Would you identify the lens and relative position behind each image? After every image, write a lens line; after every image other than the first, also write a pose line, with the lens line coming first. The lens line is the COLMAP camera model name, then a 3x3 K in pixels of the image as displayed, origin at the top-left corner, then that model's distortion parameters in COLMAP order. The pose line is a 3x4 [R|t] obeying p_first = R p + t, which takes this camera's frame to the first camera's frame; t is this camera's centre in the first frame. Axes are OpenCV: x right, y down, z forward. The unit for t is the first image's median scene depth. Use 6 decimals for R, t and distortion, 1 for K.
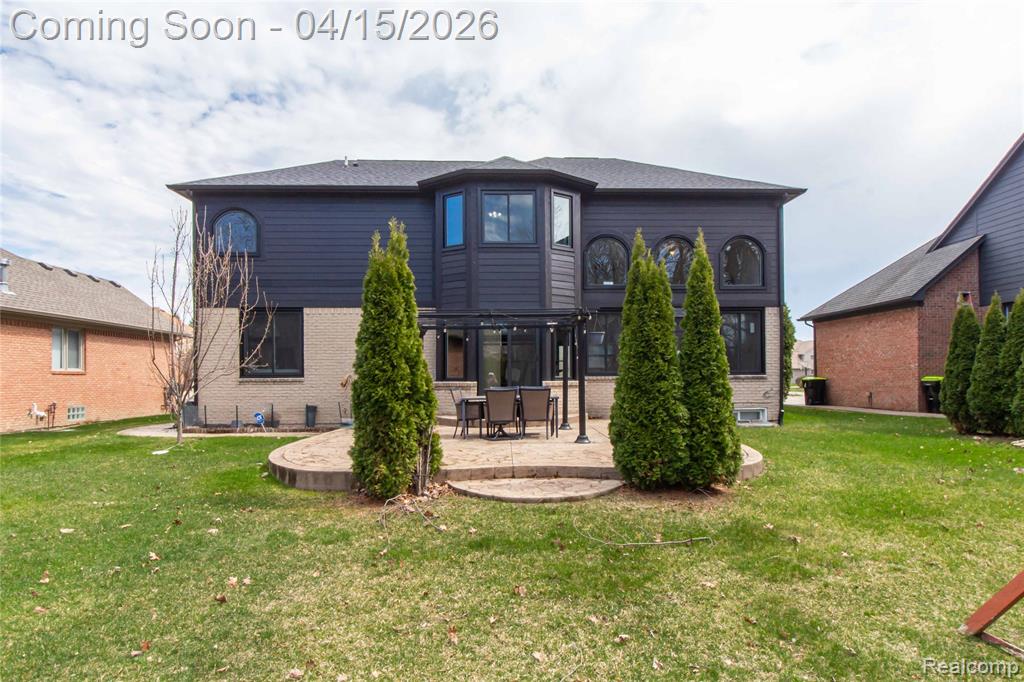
lens RADIAL K [[621.9, 0, 510.5], [0, 621.9, 371.1], [0, 0, 1]] dist [-0.005051, -0.000866]
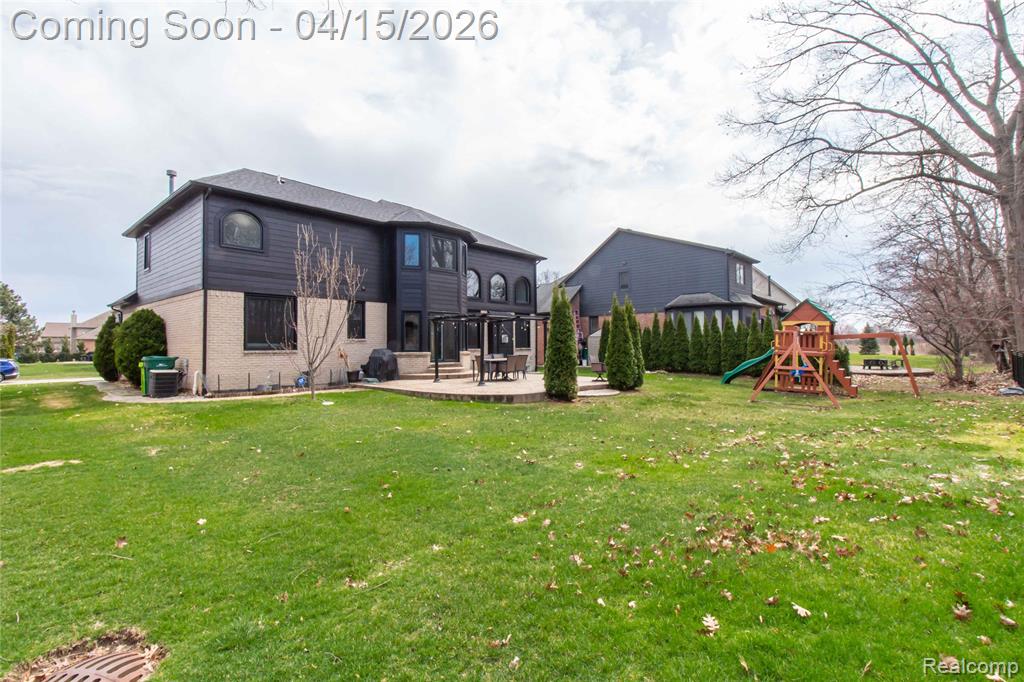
lens RADIAL K [[493.9, 0, 512.0], [0, 493.9, 341.0], [0, 0, 1]] dist [-0.001295, -0.000446]
pose [[0.682901, 0.009948, 0.730444, -0.785301], [-0.003266, 0.999939, -0.010565, 0.000606], [-0.730504, 0.004830, 0.682891, -0.037522]]
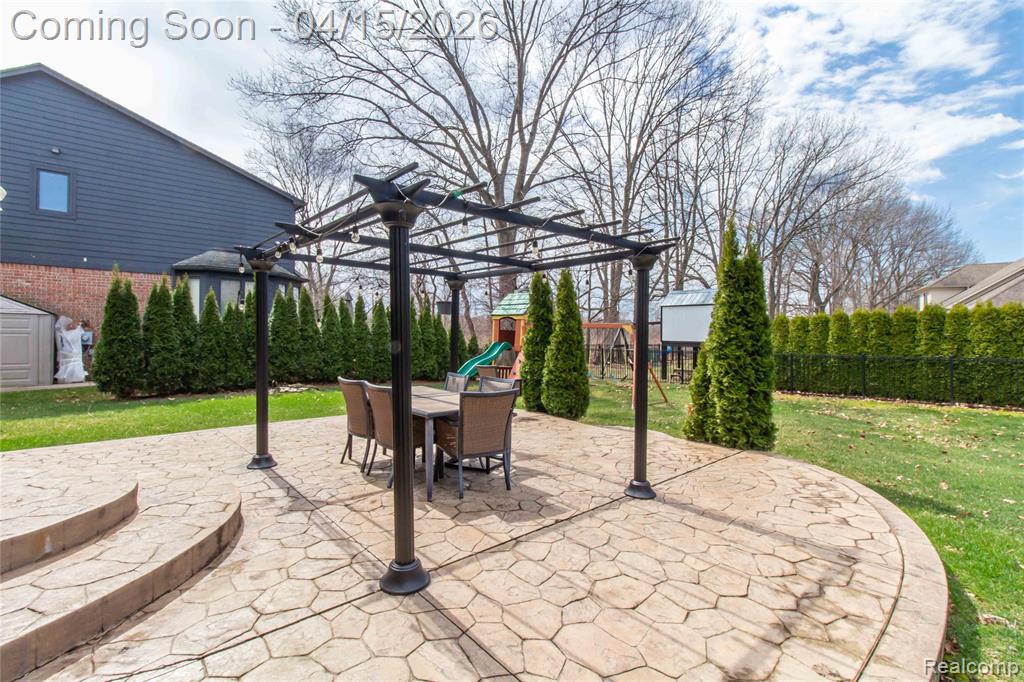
lens RADIAL K [[493.9, 0, 512.0], [0, 493.9, 341.0], [0, 0, 1]] dist [-0.001295, -0.000446]
pose [[-0.679322, -0.009981, 0.733773, -0.268447], [-0.011948, 0.999925, 0.002539, -0.007564], [-0.733743, -0.007042, -0.679390, 0.921643]]
